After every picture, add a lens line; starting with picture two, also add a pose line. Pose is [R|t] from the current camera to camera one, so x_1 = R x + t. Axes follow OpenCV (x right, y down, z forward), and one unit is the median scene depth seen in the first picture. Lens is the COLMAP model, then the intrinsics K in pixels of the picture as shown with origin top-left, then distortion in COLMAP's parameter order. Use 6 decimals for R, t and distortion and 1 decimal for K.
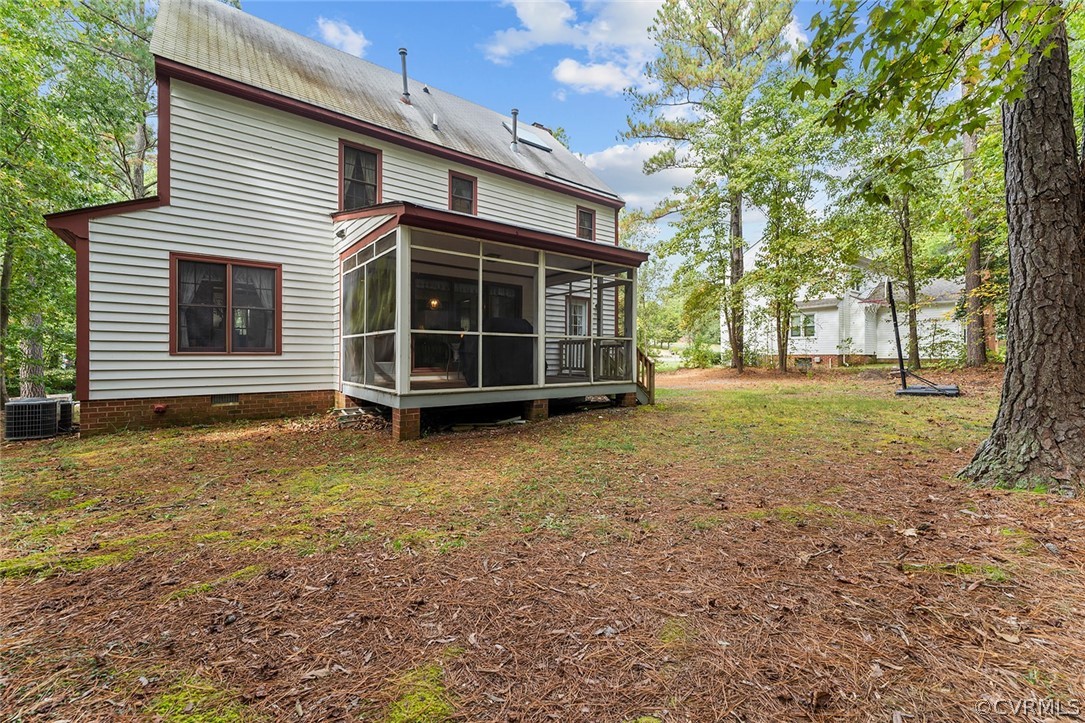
lens RADIAL K [[449.6, 0, 542.5], [0, 449.6, 361.5], [0, 0, 1]] dist [-0.000055, -0.000004]
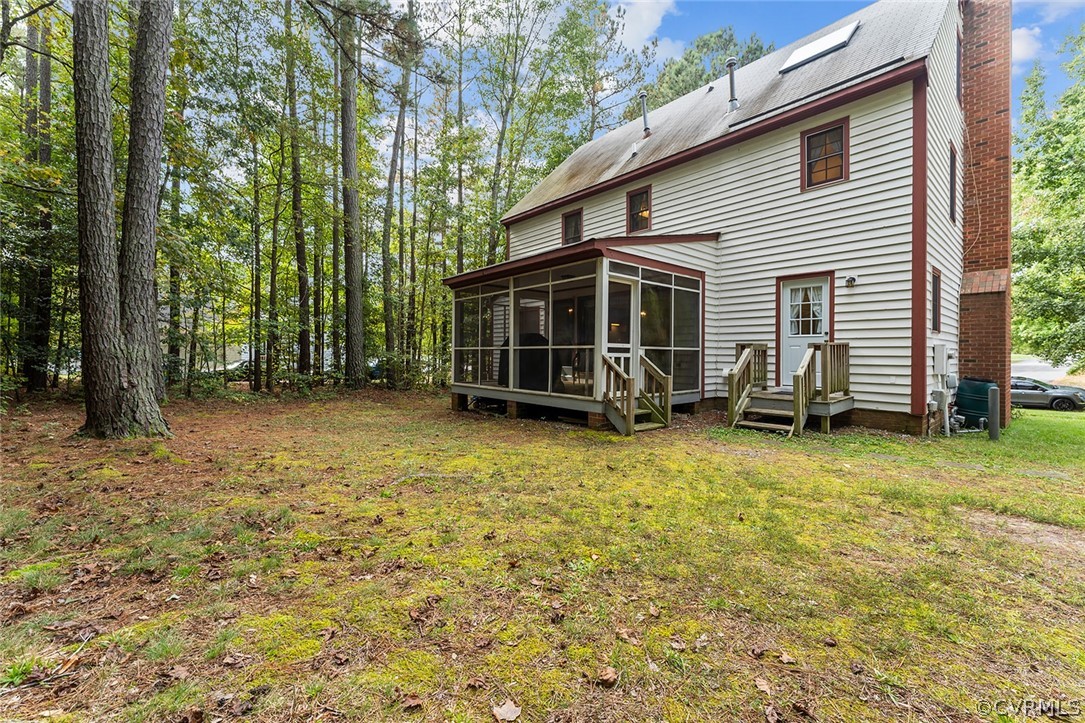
lens RADIAL K [[449.6, 0, 542.5], [0, 449.6, 361.5], [0, 0, 1]] dist [-0.000055, -0.000004]
pose [[0.060677, 0.012608, -0.998078, 0.997392], [-0.012932, 0.999846, 0.011844, -0.031857], [0.998074, 0.012188, 0.060831, 0.845511]]
